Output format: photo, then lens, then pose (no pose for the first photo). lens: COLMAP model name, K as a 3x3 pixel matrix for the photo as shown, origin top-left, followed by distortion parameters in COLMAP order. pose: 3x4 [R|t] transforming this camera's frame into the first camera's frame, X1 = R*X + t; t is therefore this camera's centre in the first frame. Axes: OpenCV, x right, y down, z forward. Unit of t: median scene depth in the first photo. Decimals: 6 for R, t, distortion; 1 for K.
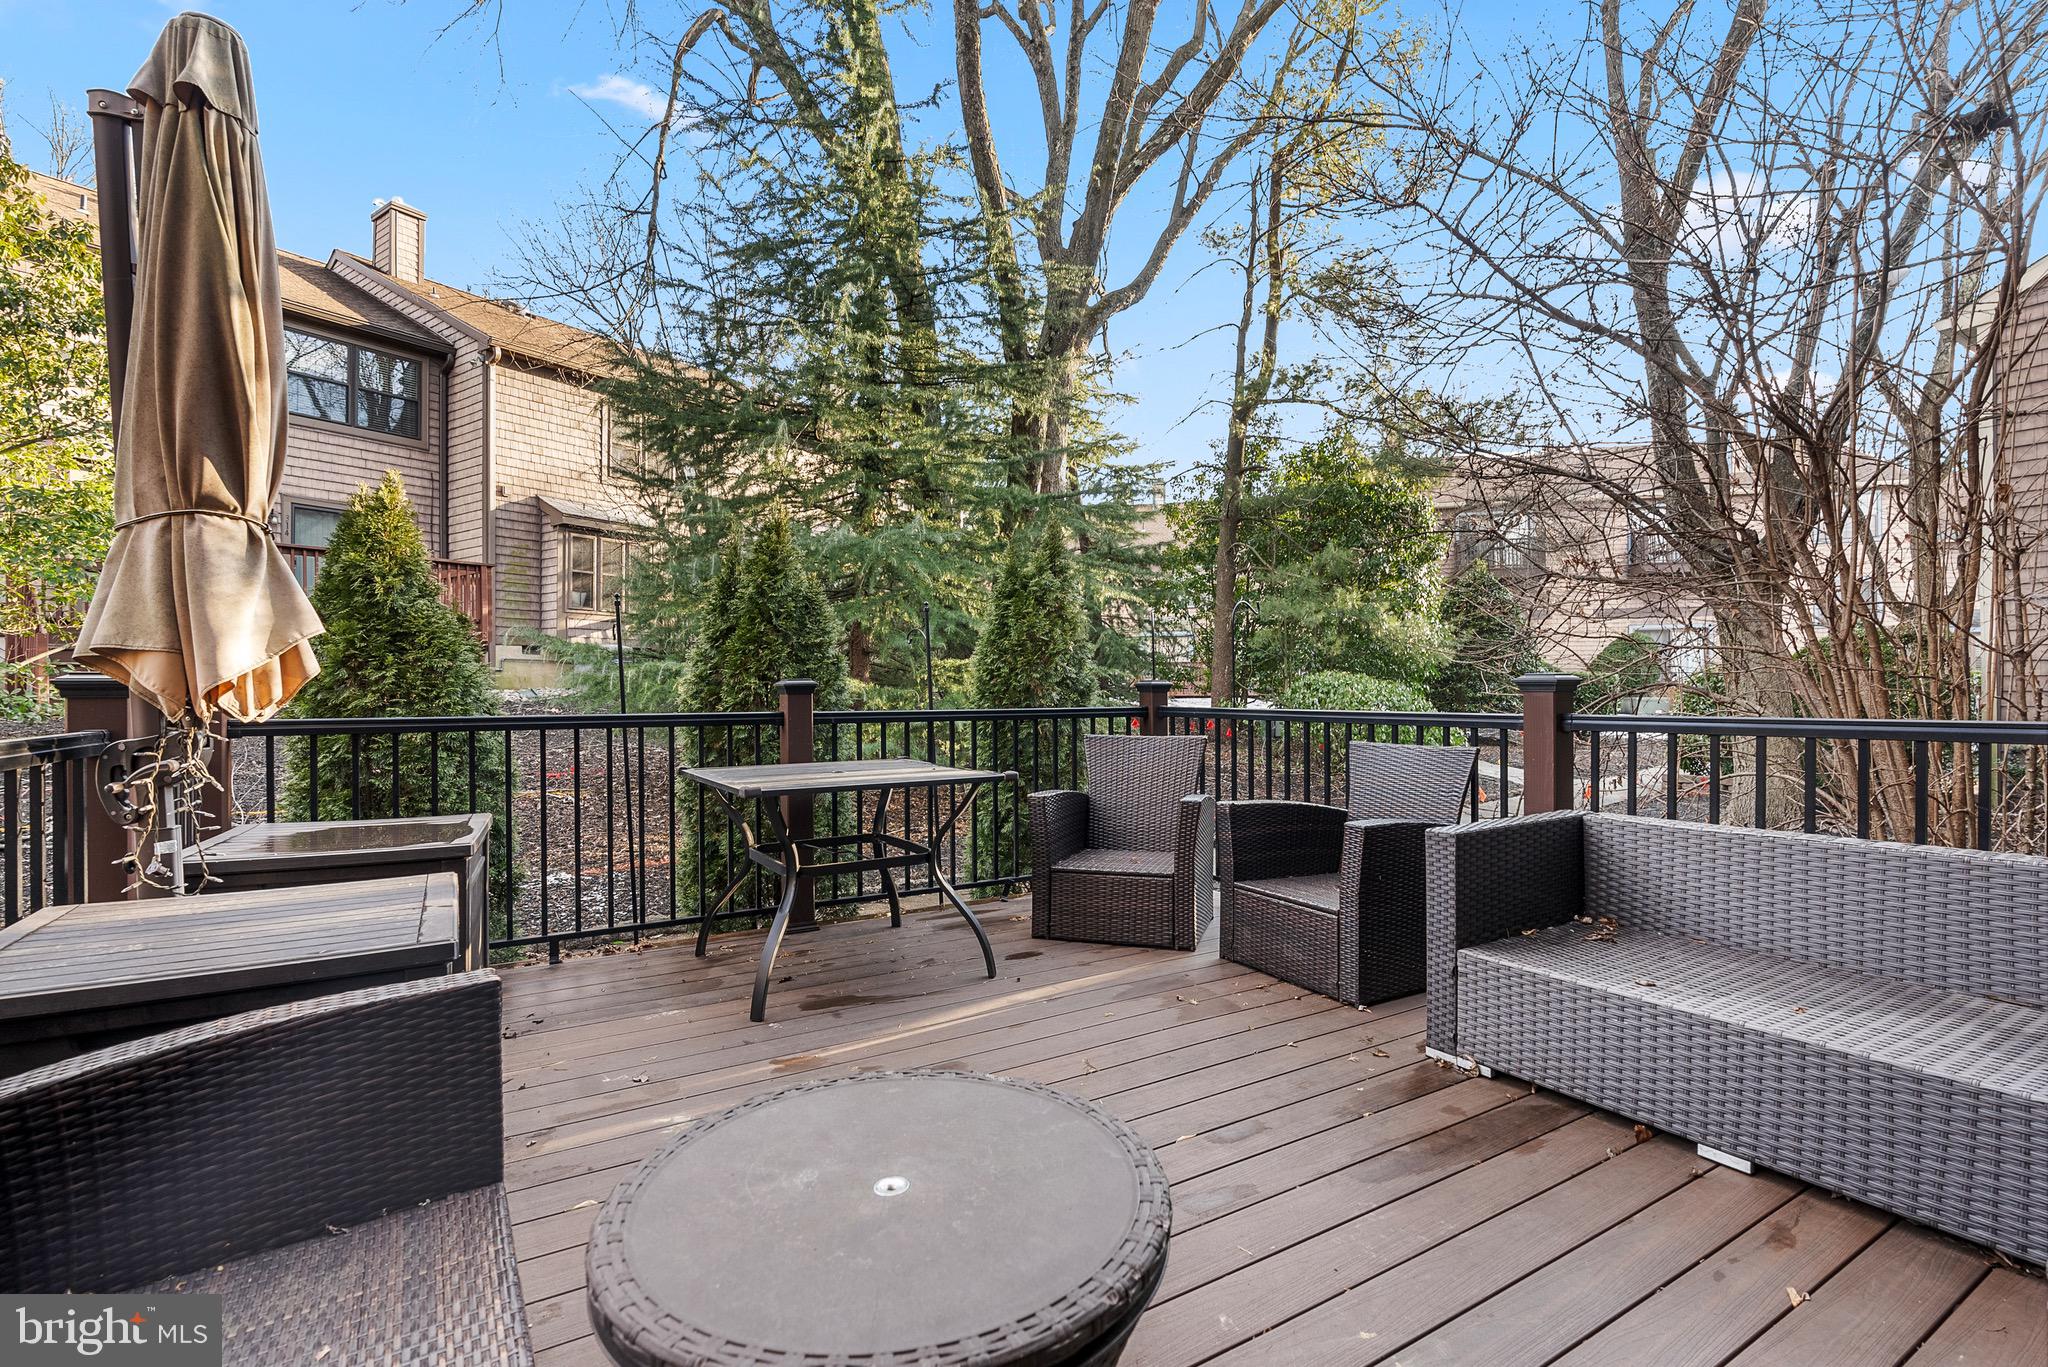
lens RADIAL K [[940.5, 0, 1029.7], [0, 940.5, 681.3], [0, 0, 1]] dist [-0.015580, 0.011243]
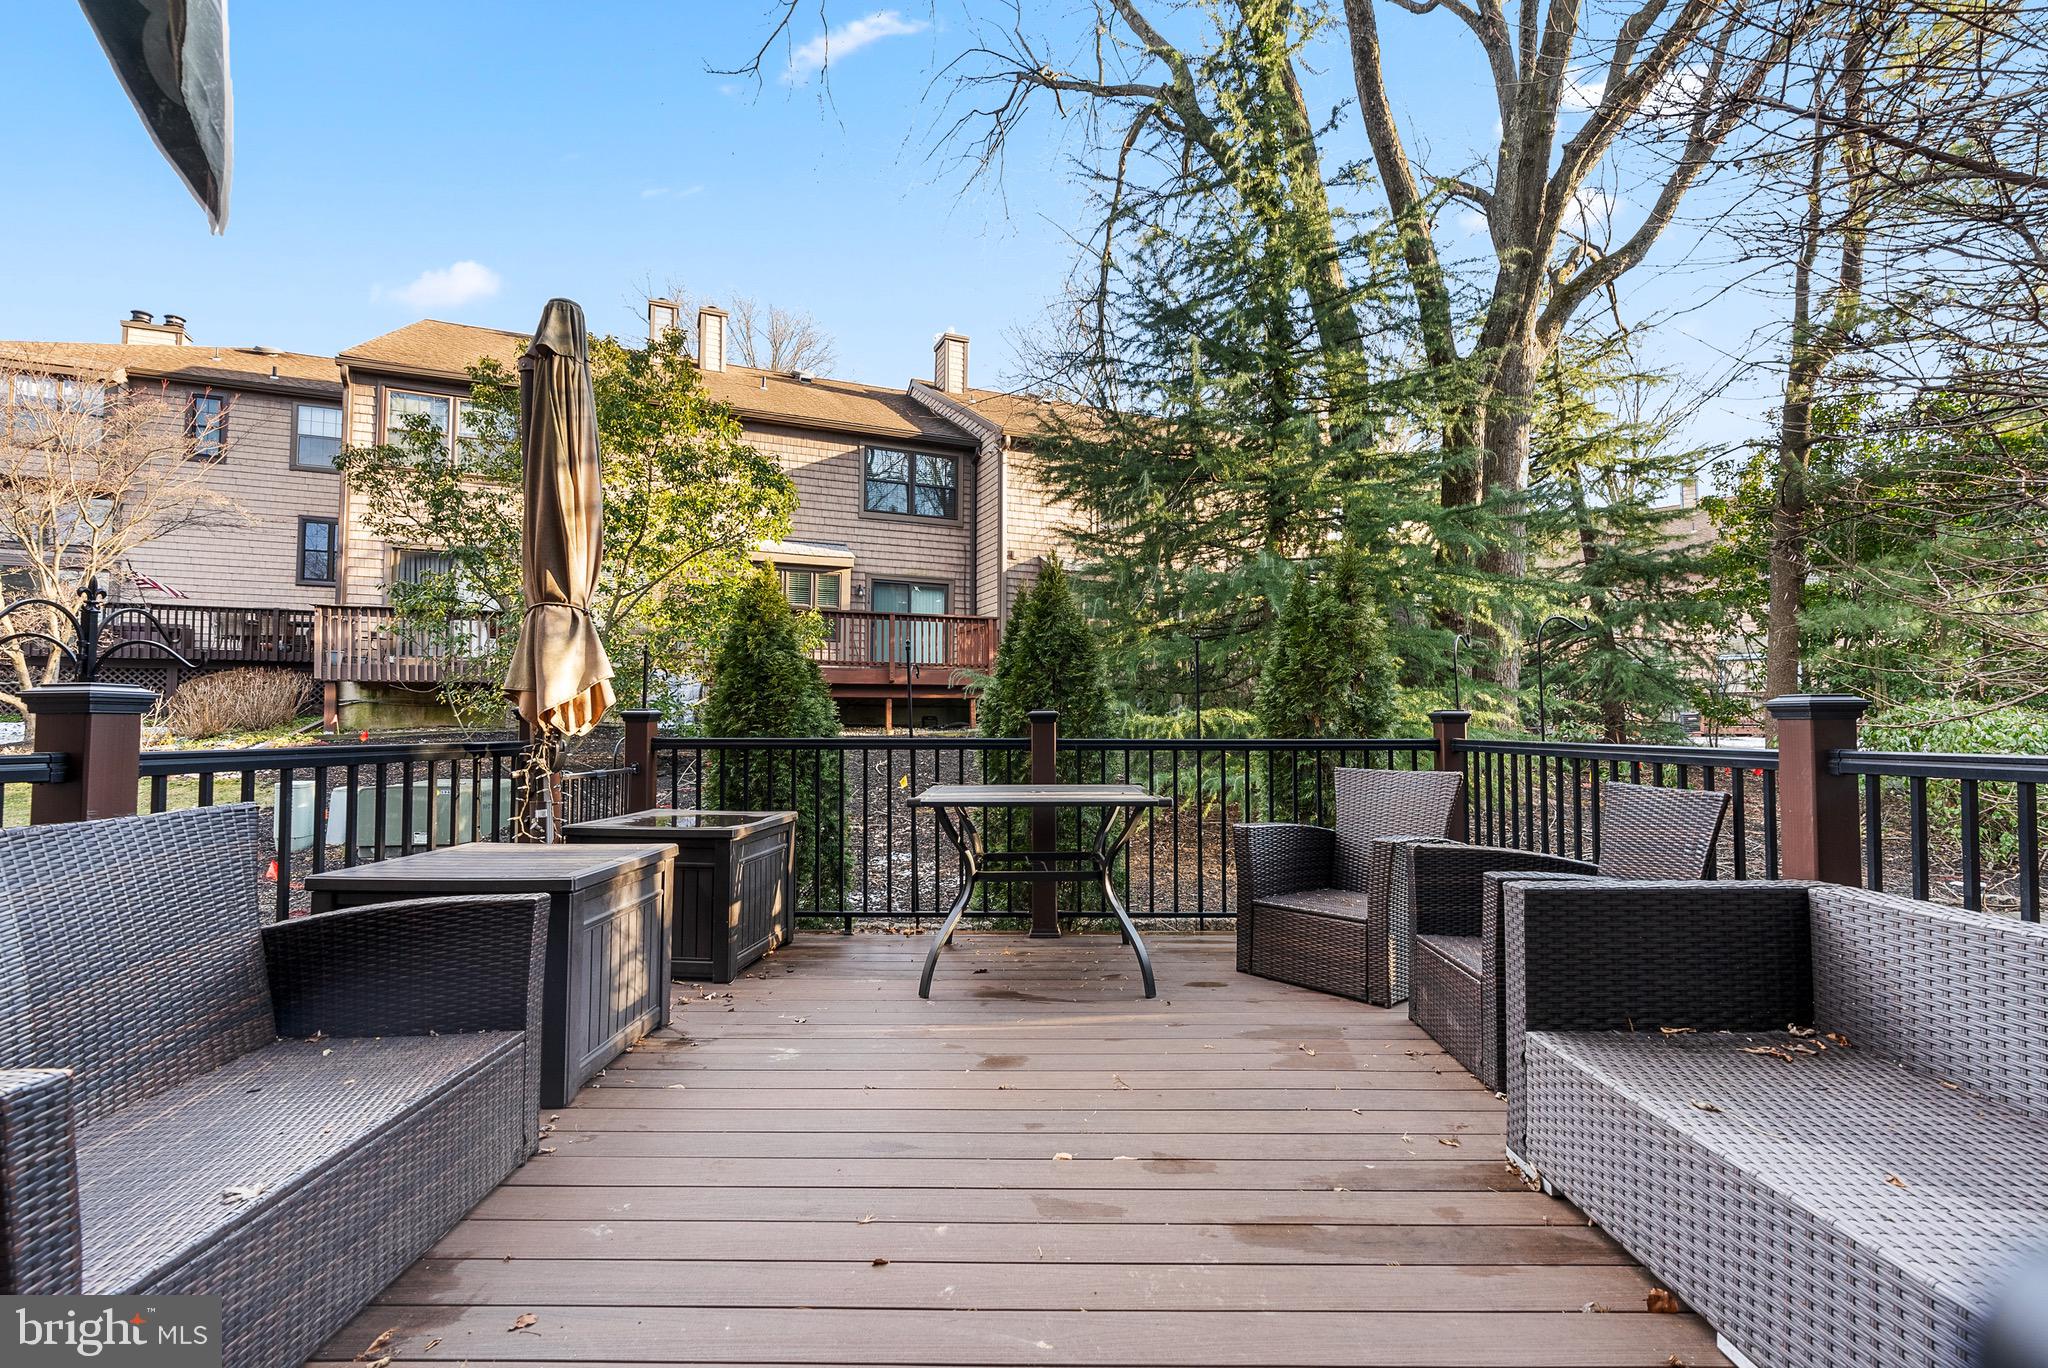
lens RADIAL K [[938.0, 0, 1034.9], [0, 938.0, 683.5], [0, 0, 1]] dist [-0.012047, 0.006730]
pose [[0.850056, -0.018681, -0.526361, 0.255769], [0.000156, 0.999380, -0.035218, 0.004665], [0.526692, 0.029855, 0.849532, 0.031823]]
